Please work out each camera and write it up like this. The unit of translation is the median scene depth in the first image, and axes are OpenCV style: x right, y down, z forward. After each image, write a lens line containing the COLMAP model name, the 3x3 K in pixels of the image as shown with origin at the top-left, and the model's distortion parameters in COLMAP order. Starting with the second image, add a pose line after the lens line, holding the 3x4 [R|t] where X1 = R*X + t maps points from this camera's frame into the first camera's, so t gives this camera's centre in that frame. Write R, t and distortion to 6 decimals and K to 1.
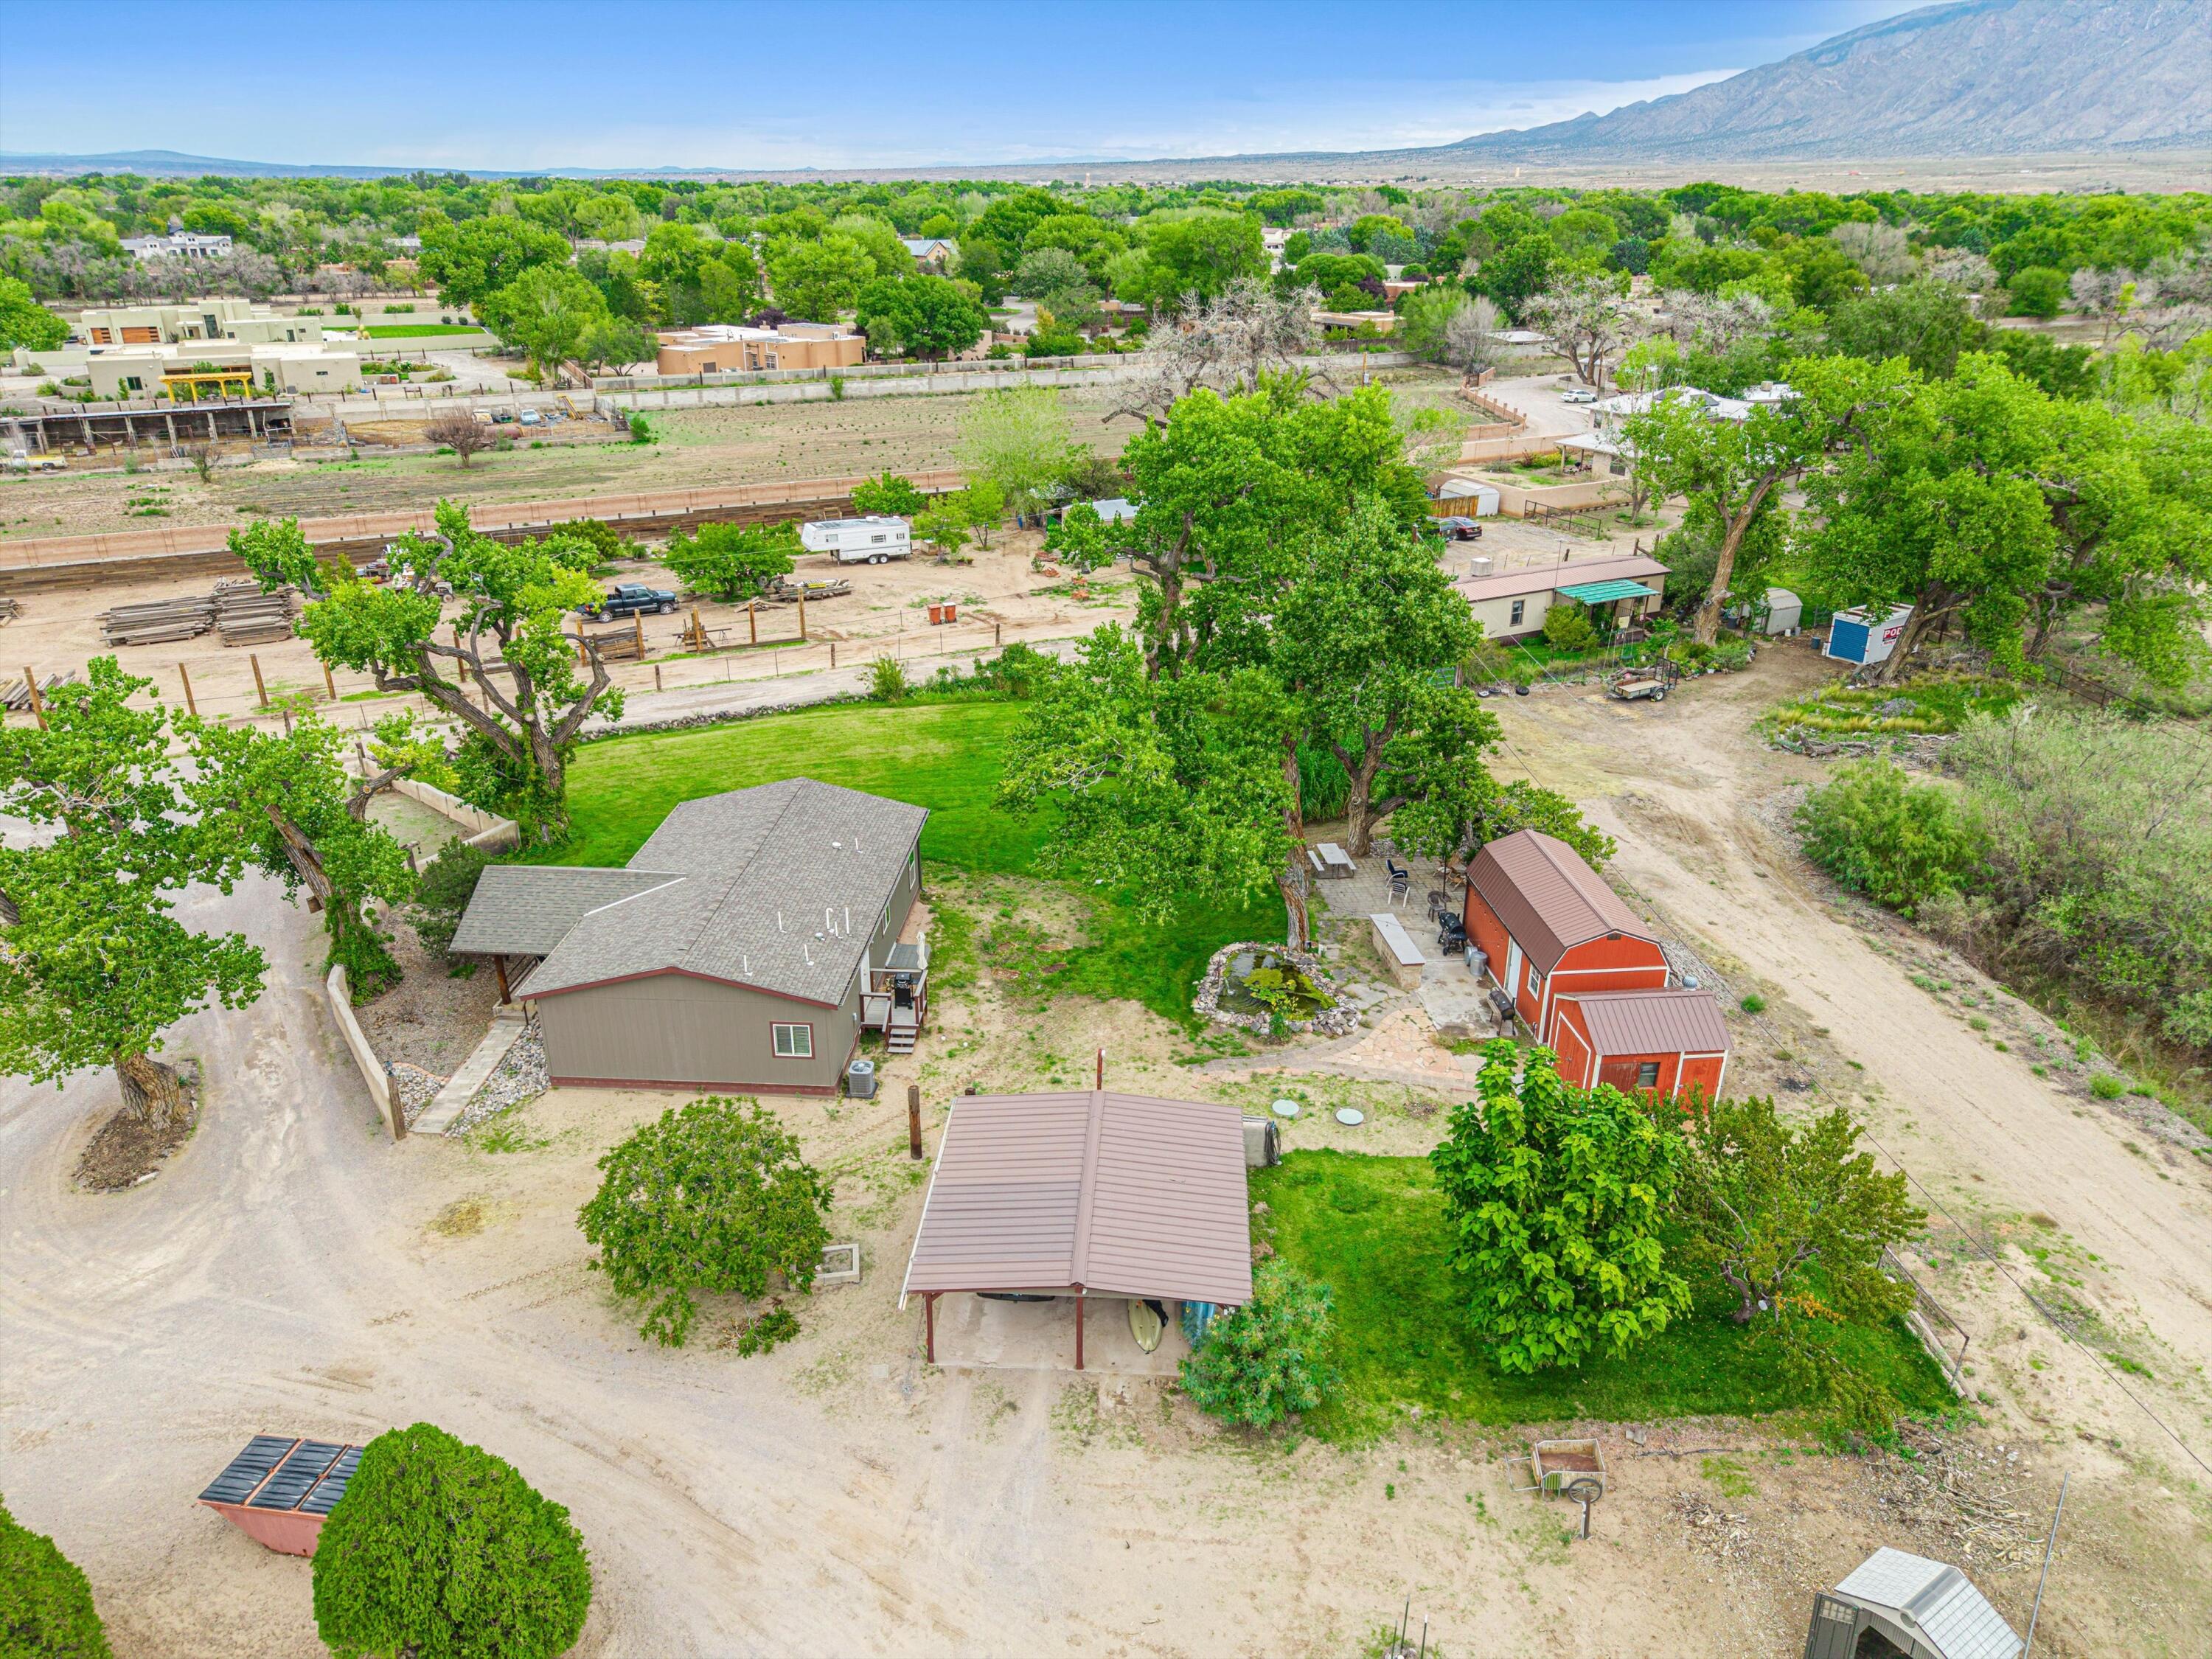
lens RADIAL K [[1506.3, 0, 1110.8], [0, 1506.3, 827.2], [0, 0, 1]] dist [0.004454, -0.002961]
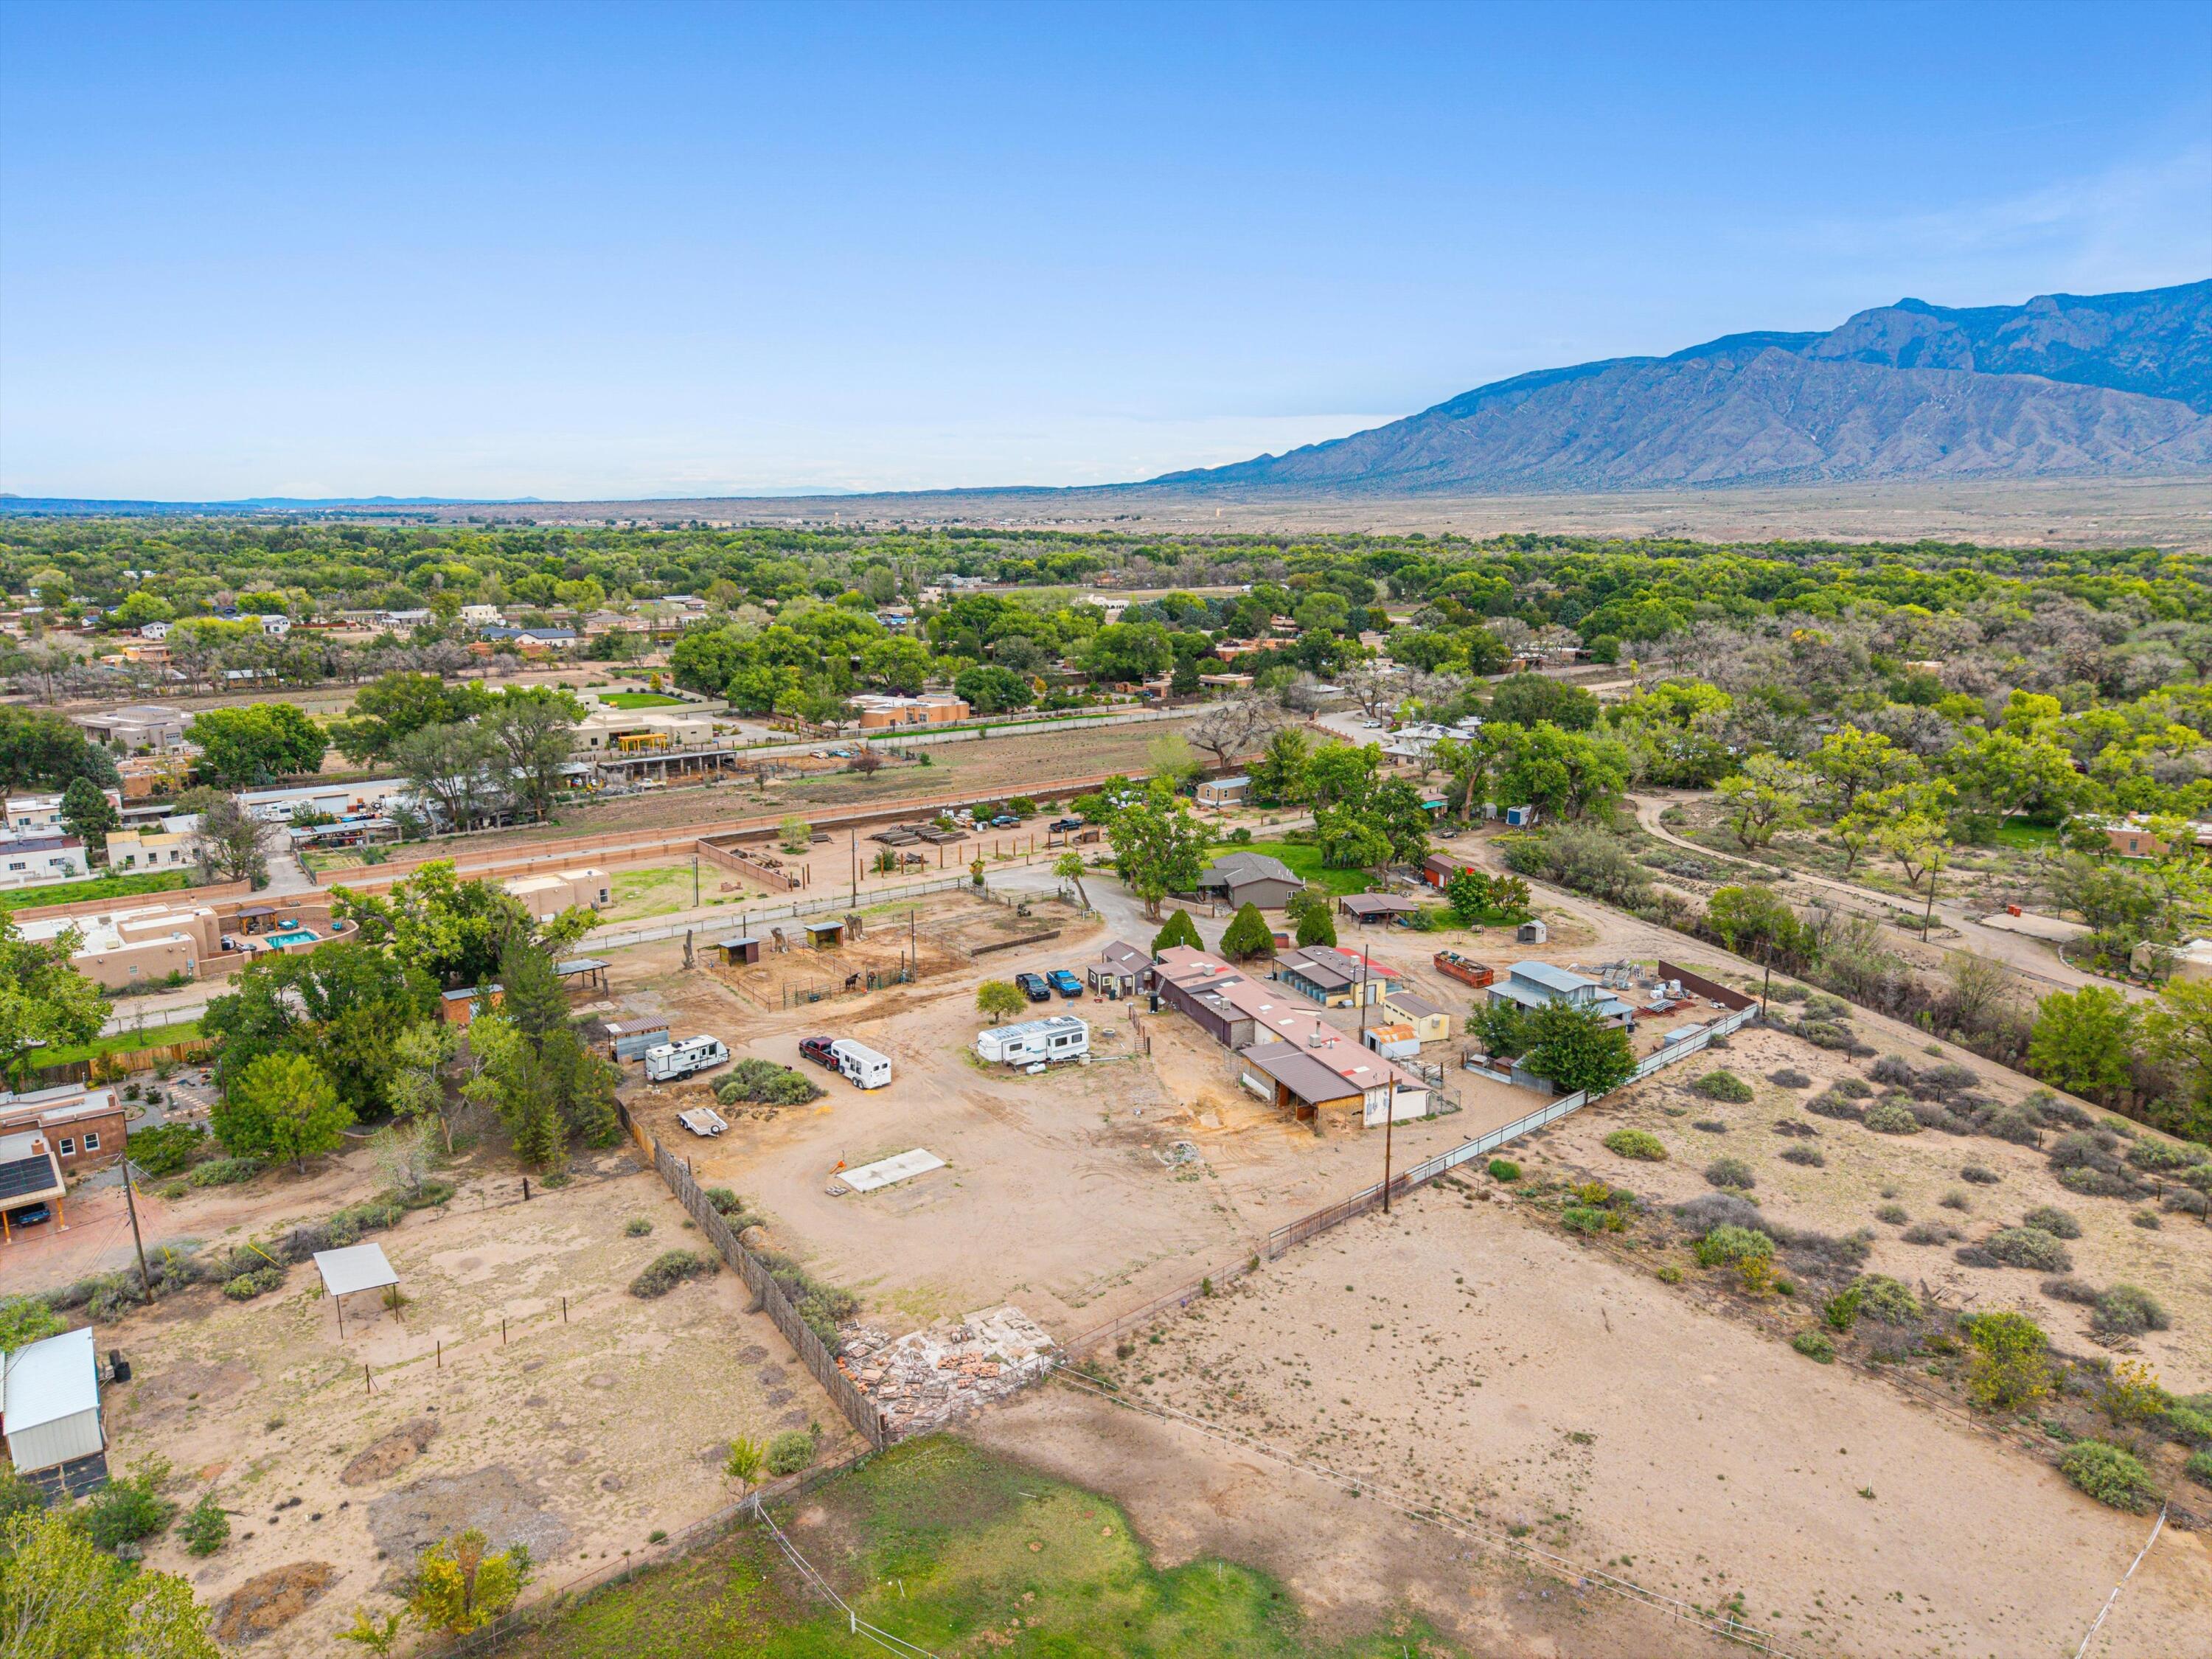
lens RADIAL K [[1506.3, 0, 1103.8], [0, 1506.3, 827.1], [0, 0, 1]] dist [0.004454, -0.002961]
pose [[0.984246, -0.039520, 0.172333, -0.323556], [0.072390, 0.979332, -0.188861, 0.158769], [-0.161308, 0.198361, 0.966764, -0.687244]]
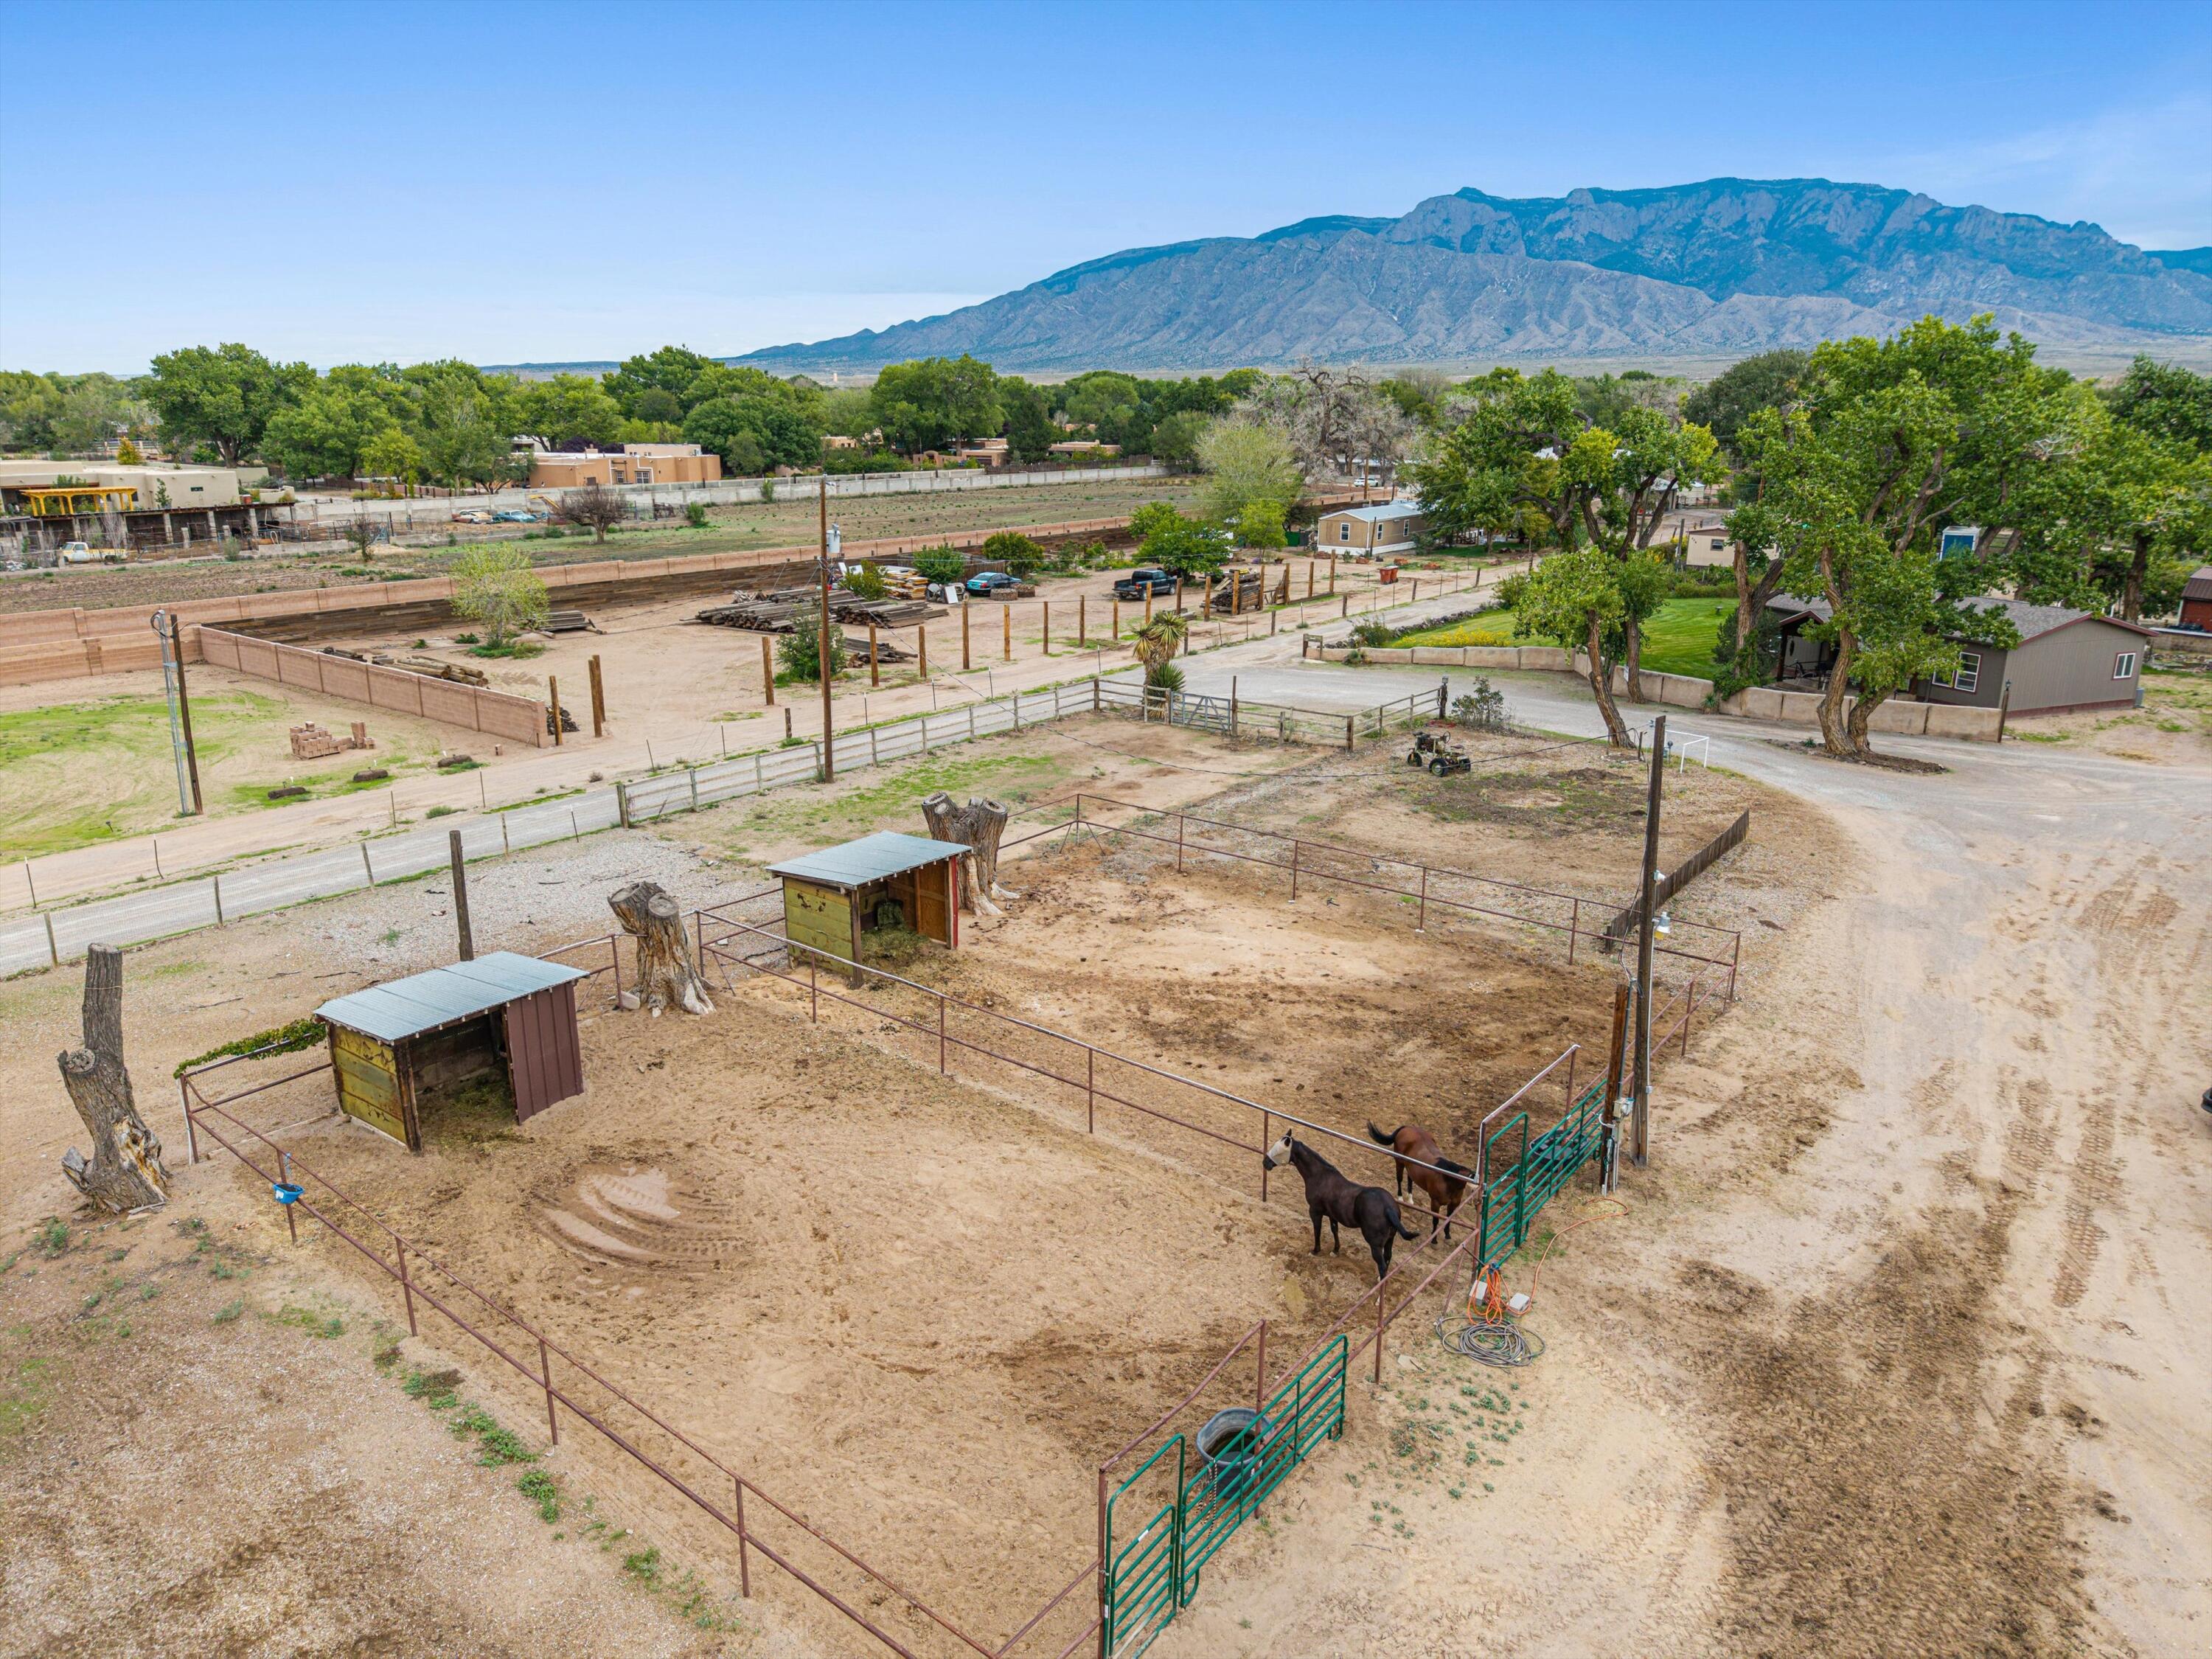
lens RADIAL K [[1506.3, 0, 1113.1], [0, 1506.3, 823.2], [0, 0, 1]] dist [0.004454, -0.002961]
pose [[0.904265, -0.117142, 0.410587, -0.380806], [0.167778, 0.981762, -0.089408, 0.056947], [-0.392625, 0.149736, 0.907427, 0.007428]]
